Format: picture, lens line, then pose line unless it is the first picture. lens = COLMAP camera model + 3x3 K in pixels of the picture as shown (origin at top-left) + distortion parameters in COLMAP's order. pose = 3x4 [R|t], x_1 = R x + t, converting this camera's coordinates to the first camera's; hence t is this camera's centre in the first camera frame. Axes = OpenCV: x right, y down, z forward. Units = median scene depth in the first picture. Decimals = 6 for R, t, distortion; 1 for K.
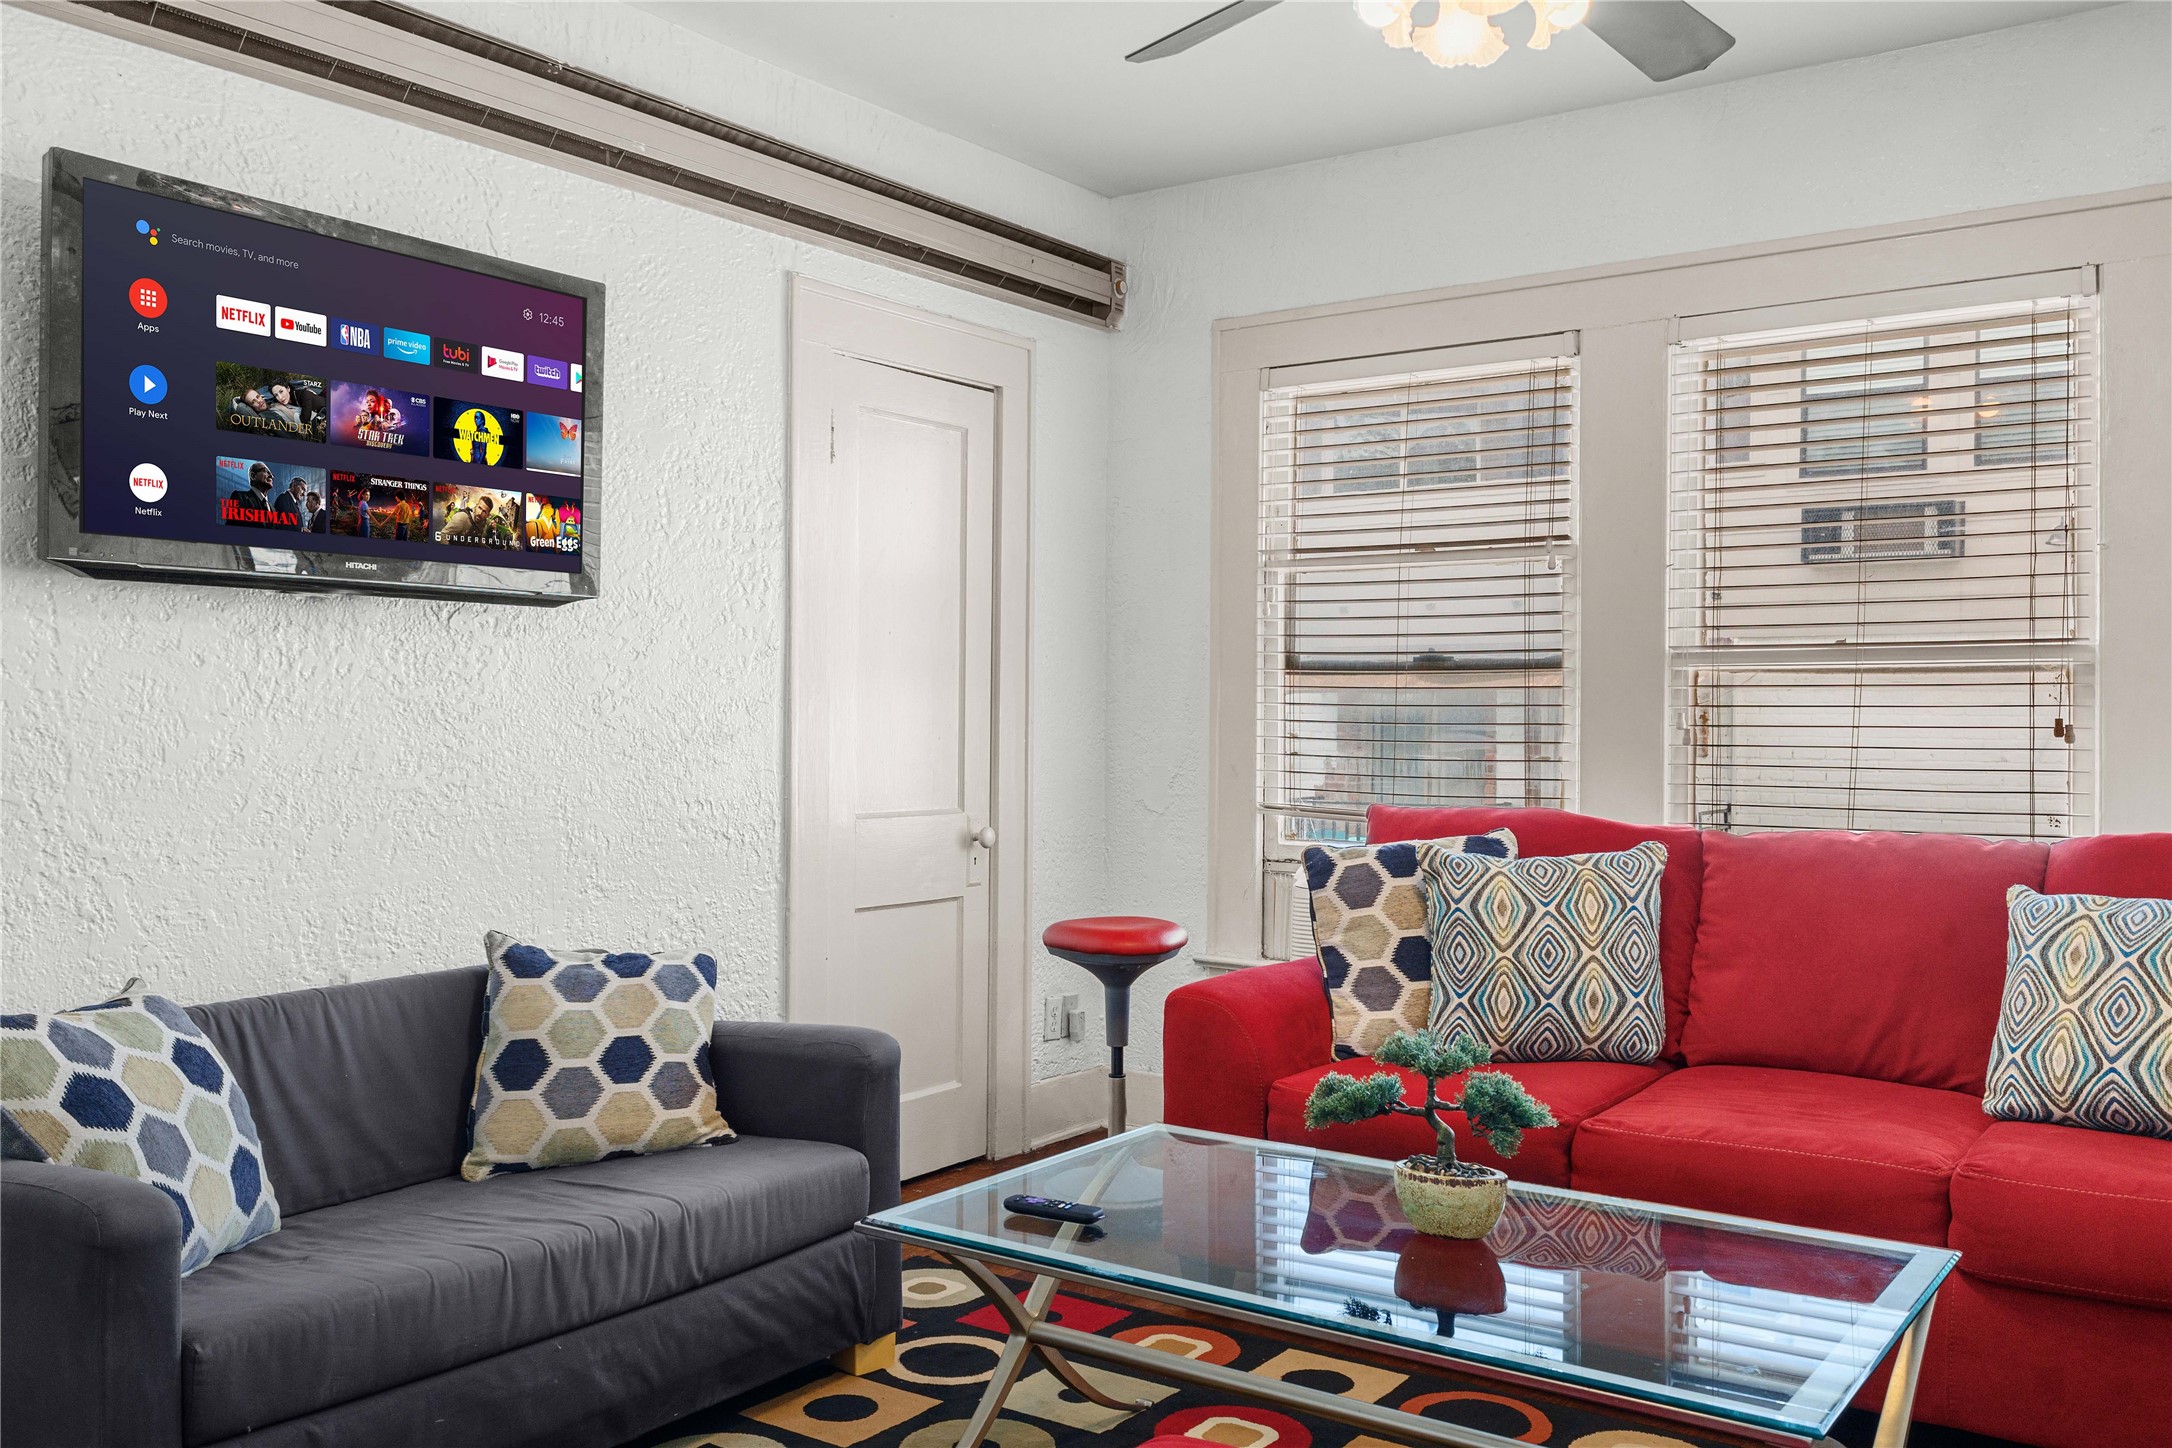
lens RADIAL K [[1783.2, 0, 1086.0], [0, 1783.2, 724.0], [0, 0, 1]] dist [0.026012, -0.043408]
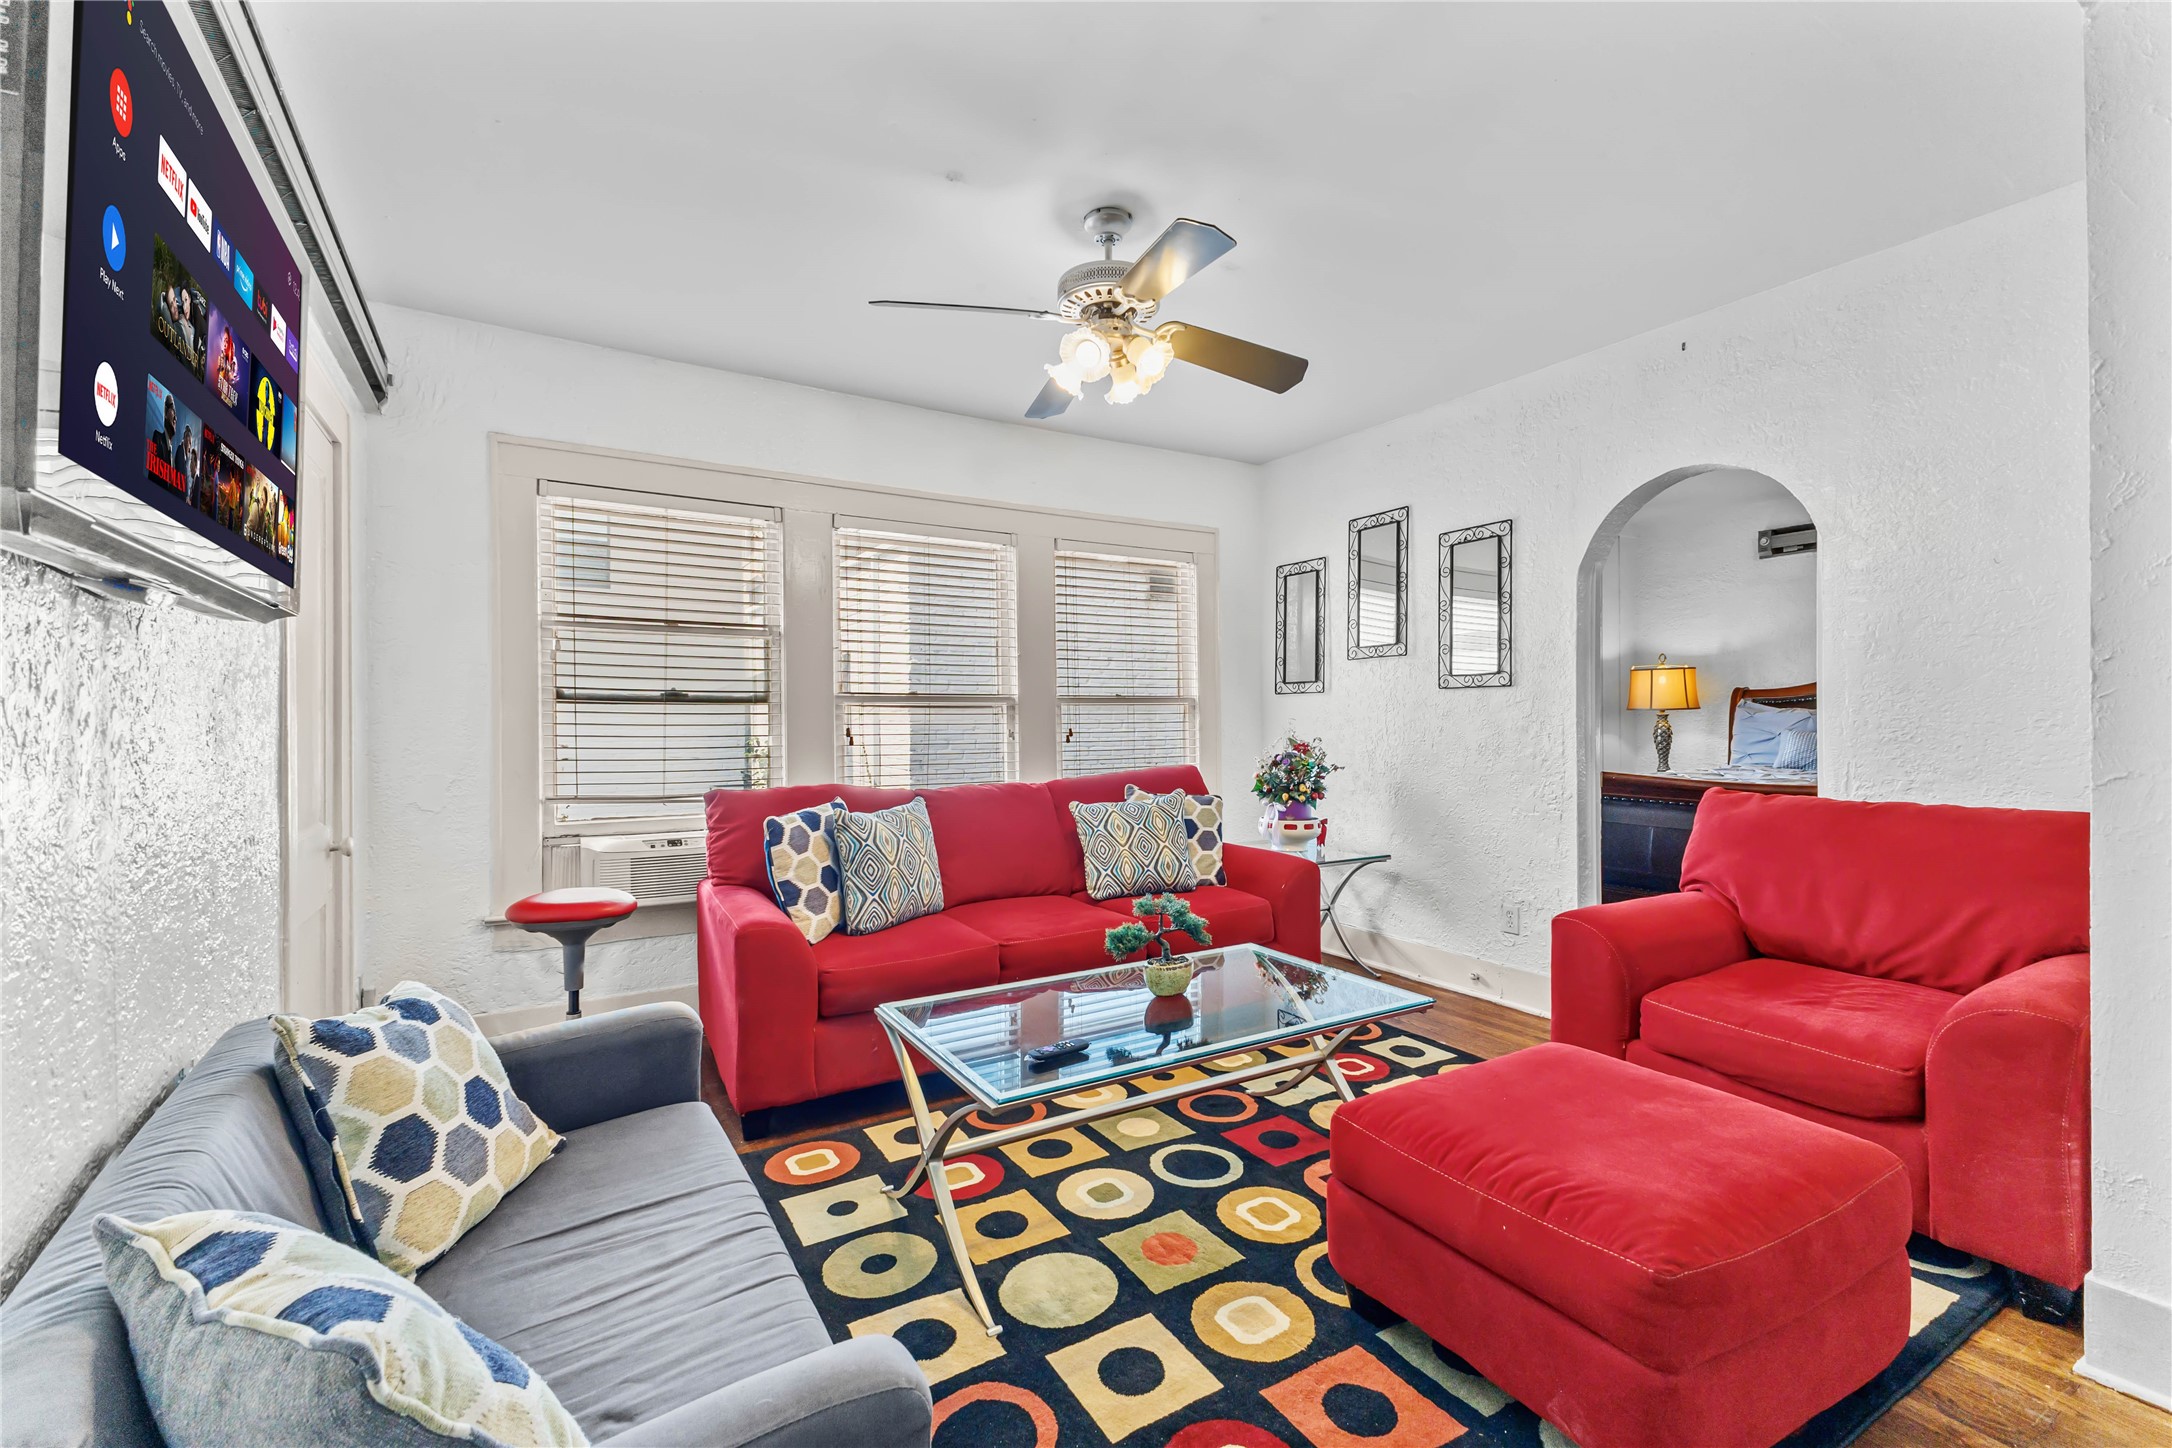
lens RADIAL K [[933.8, 0, 1090.5], [0, 933.8, 718.1], [0, 0, 1]] dist [-0.002359, -0.000557]
pose [[0.395128, -0.003105, 0.918621, -0.586675], [0.007689, 0.999970, 0.000073, -0.018726], [-0.918594, 0.007034, 0.395141, 0.489846]]
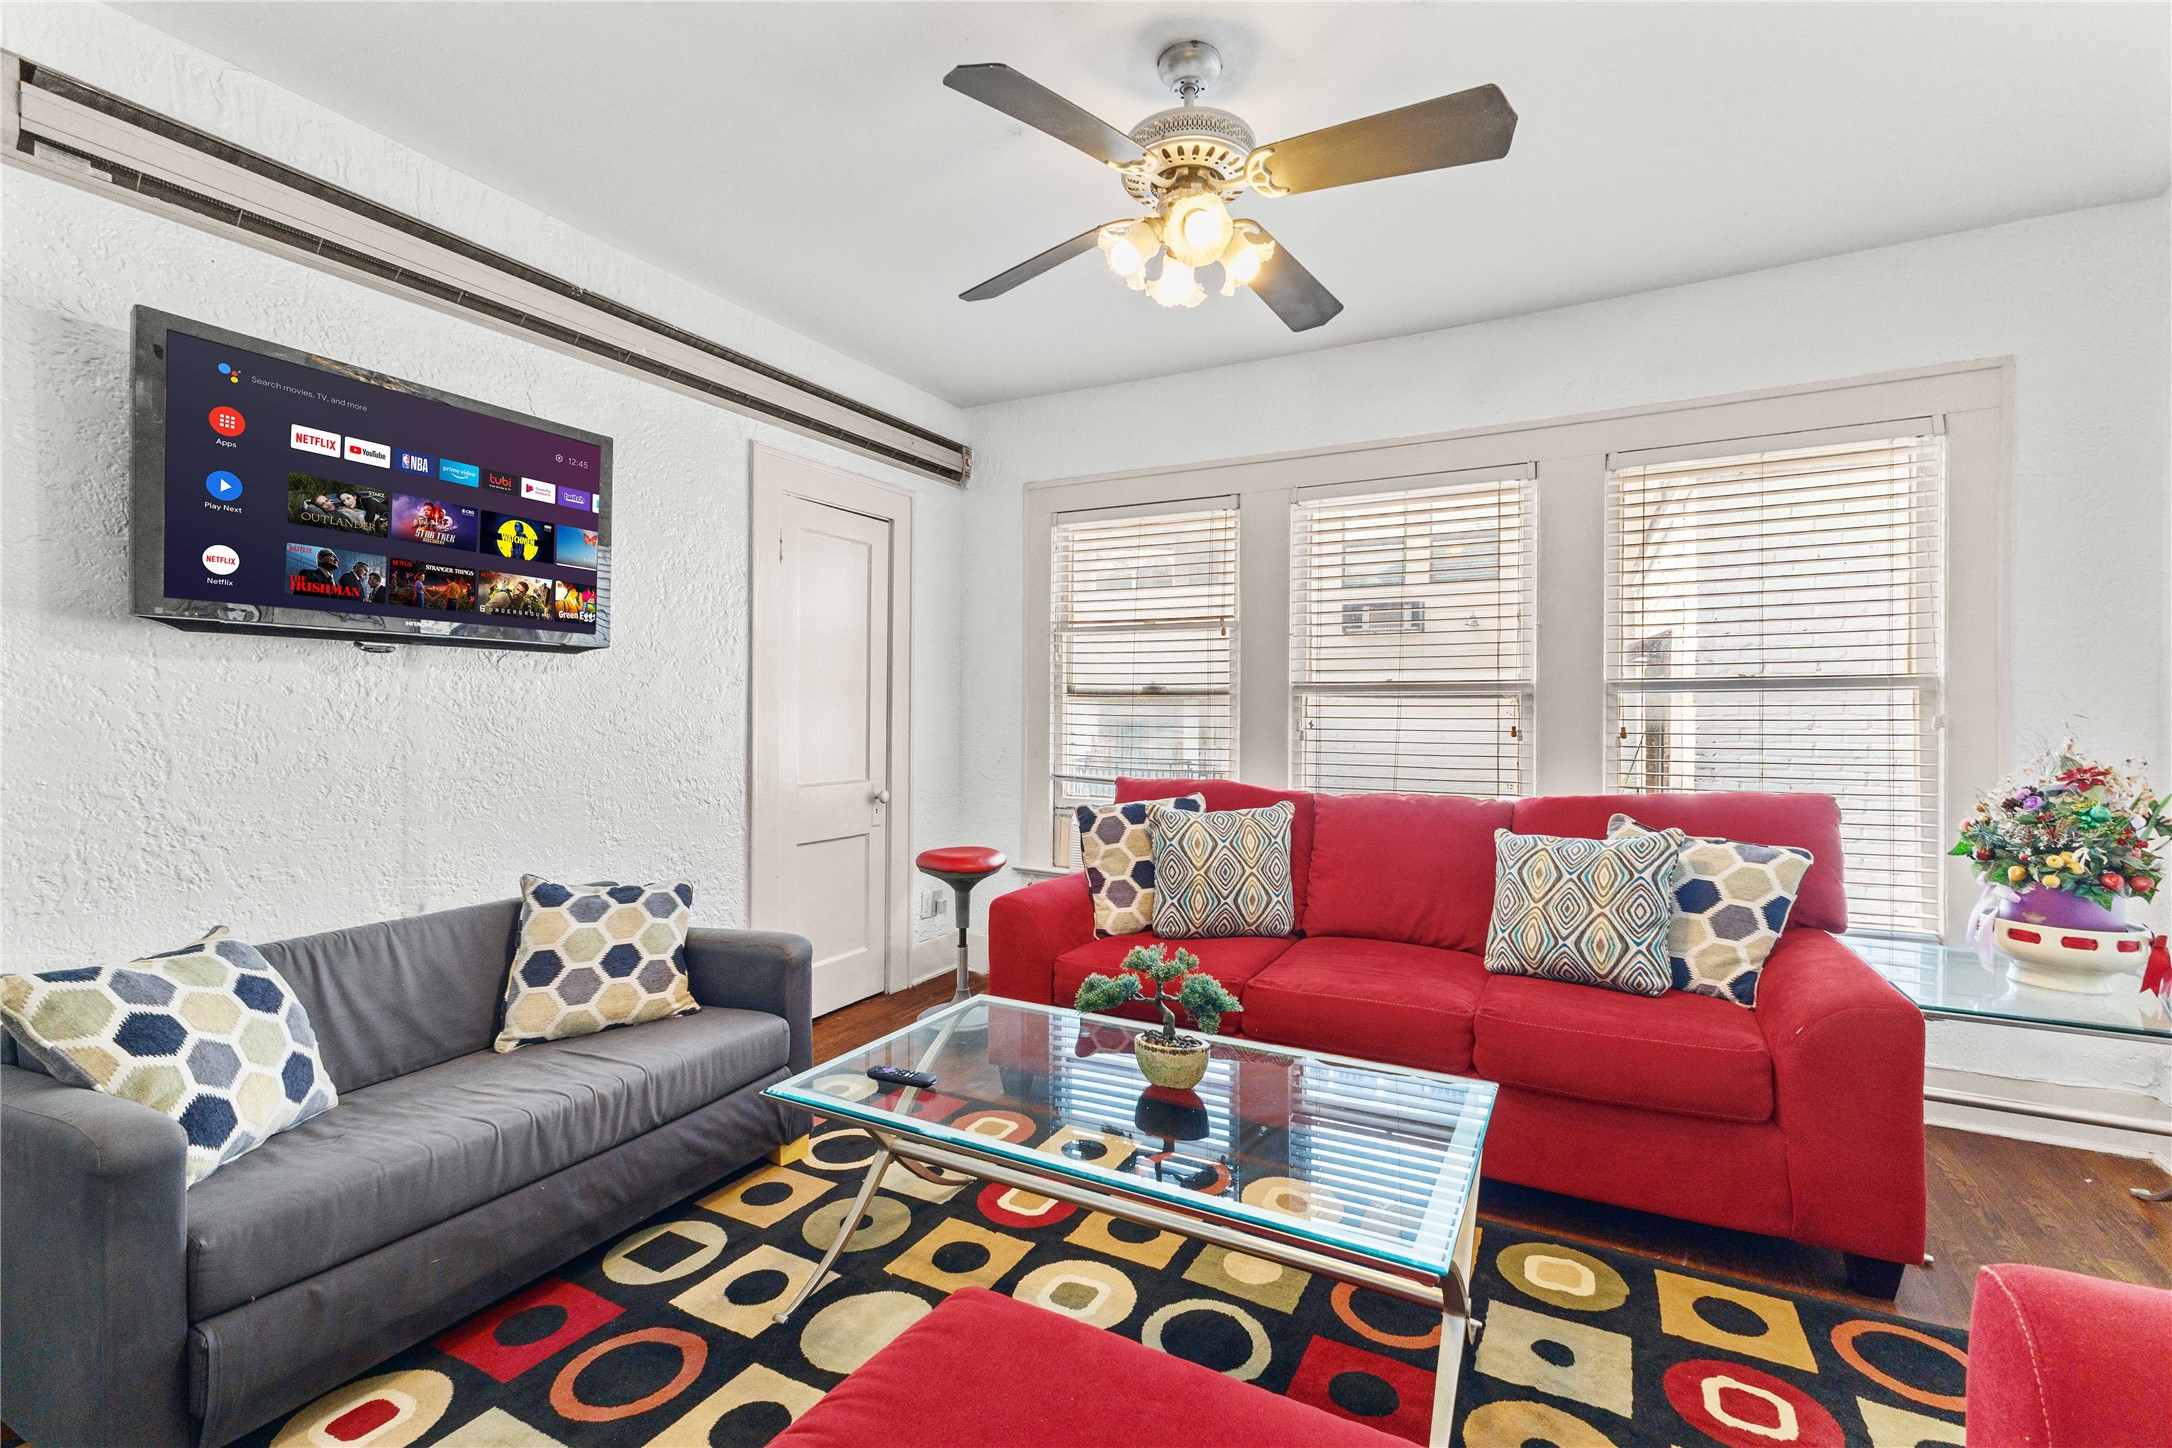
lens RADIAL K [[959.1, 0, 1087.6], [0, 959.1, 717.1], [0, 0, 1]] dist [0.012202, -0.000202]
pose [[0.991710, 0.000341, 0.128499, 0.023117], [-0.000624, 0.999997, 0.002162, -0.015444], [-0.128498, -0.002224, 0.991707, 0.159814]]
